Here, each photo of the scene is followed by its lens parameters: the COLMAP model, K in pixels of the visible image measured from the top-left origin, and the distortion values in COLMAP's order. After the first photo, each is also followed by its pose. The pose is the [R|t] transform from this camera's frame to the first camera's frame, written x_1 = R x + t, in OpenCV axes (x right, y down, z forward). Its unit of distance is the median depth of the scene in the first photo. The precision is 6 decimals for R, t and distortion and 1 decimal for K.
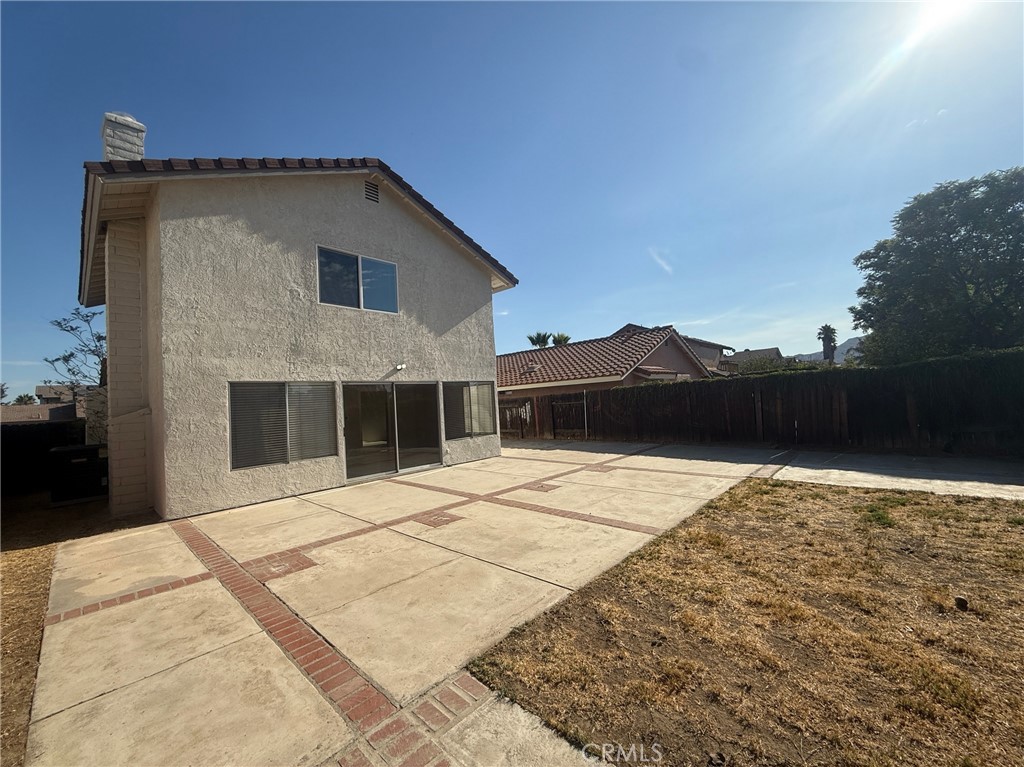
lens RADIAL K [[406.7, 0, 510.3], [0, 406.7, 384.5], [0, 0, 1]] dist [0.002433, 0.000257]
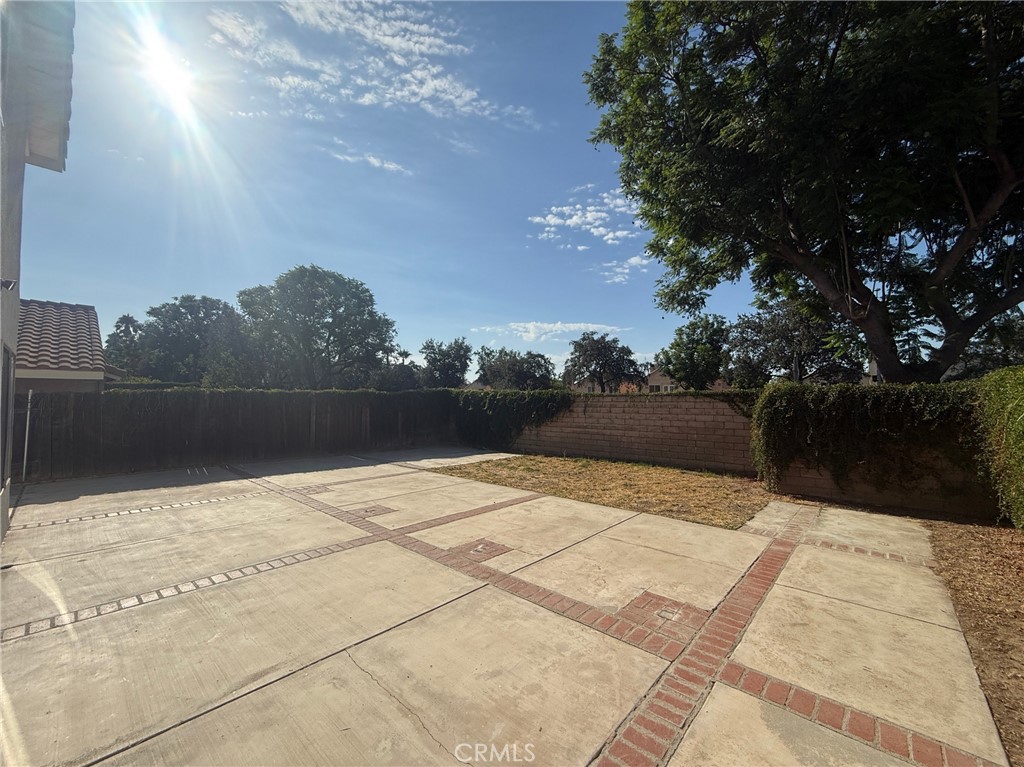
lens RADIAL K [[406.7, 0, 509.6], [0, 406.7, 383.9], [0, 0, 1]] dist [0.002433, 0.000257]
pose [[-0.012314, 0.097897, 0.995120, -1.353288], [-0.041419, 0.994292, -0.098328, 0.123887], [-0.999066, -0.042427, -0.008189, 1.329749]]
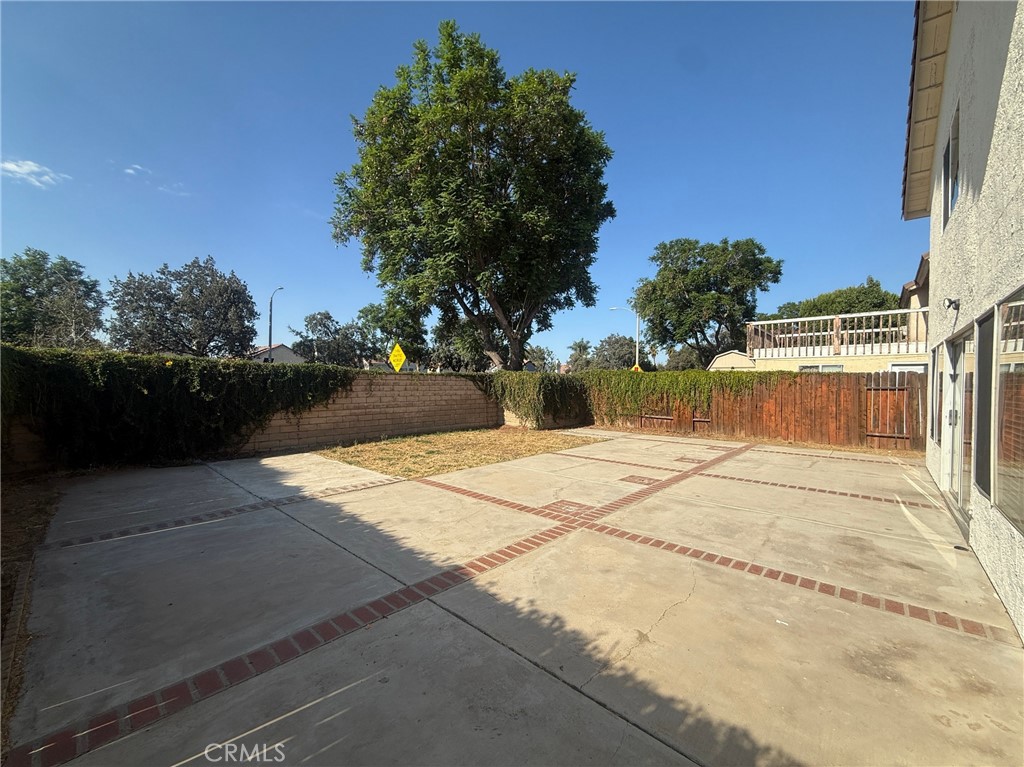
lens RADIAL K [[406.7, 0, 511.7], [0, 406.7, 384.9], [0, 0, 1]] dist [0.002433, 0.000257]
pose [[-0.998917, 0.044865, -0.012365, -0.225309], [0.045252, 0.998427, -0.033087, 0.114348], [0.010861, -0.033611, -0.999376, 2.518081]]
